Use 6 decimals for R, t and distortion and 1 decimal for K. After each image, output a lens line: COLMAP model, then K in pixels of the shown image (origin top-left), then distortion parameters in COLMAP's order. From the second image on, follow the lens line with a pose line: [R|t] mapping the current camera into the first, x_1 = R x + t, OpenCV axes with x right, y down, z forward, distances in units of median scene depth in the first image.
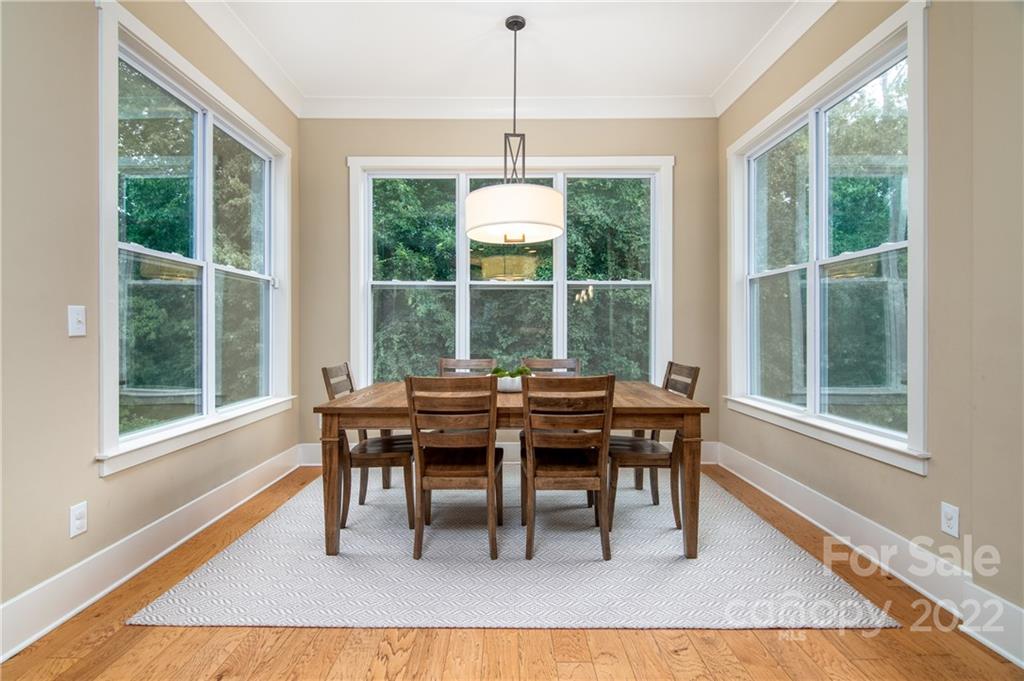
lens RADIAL K [[490.1, 0, 507.5], [0, 490.1, 336.8], [0, 0, 1]] dist [0.002083, -0.003200]
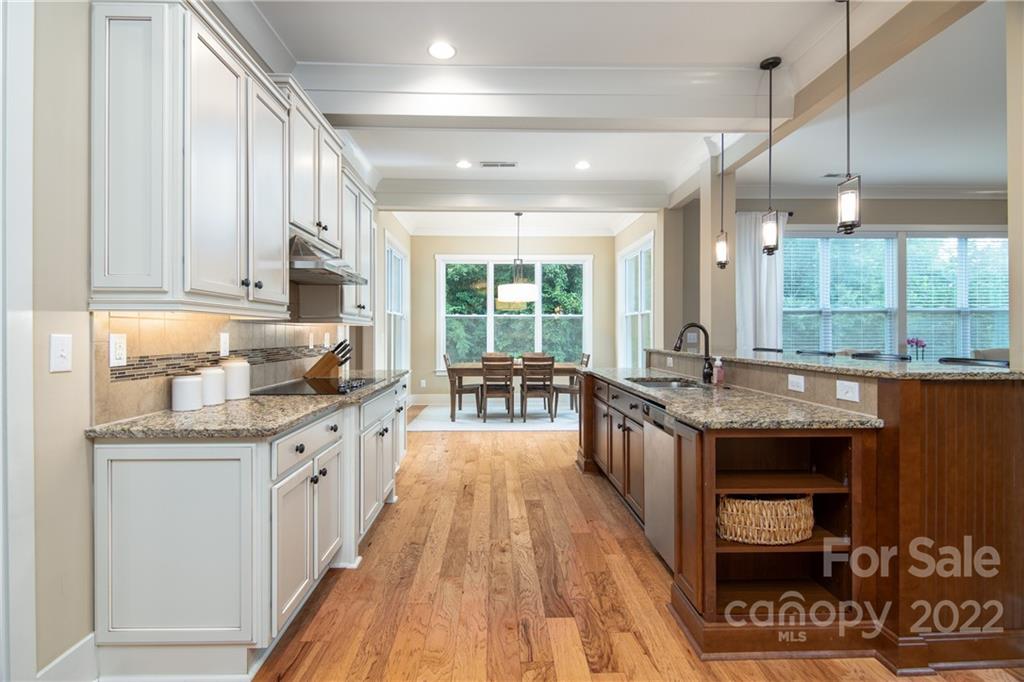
lens RADIAL K [[490.1, 0, 507.5], [0, 490.1, 331.1], [0, 0, 1]] dist [0.002083, -0.003200]
pose [[0.999682, 0.002317, 0.025101, -0.105751], [-0.001920, 0.999873, -0.015838, -0.021188], [-0.025135, 0.015785, 0.999559, -1.509725]]
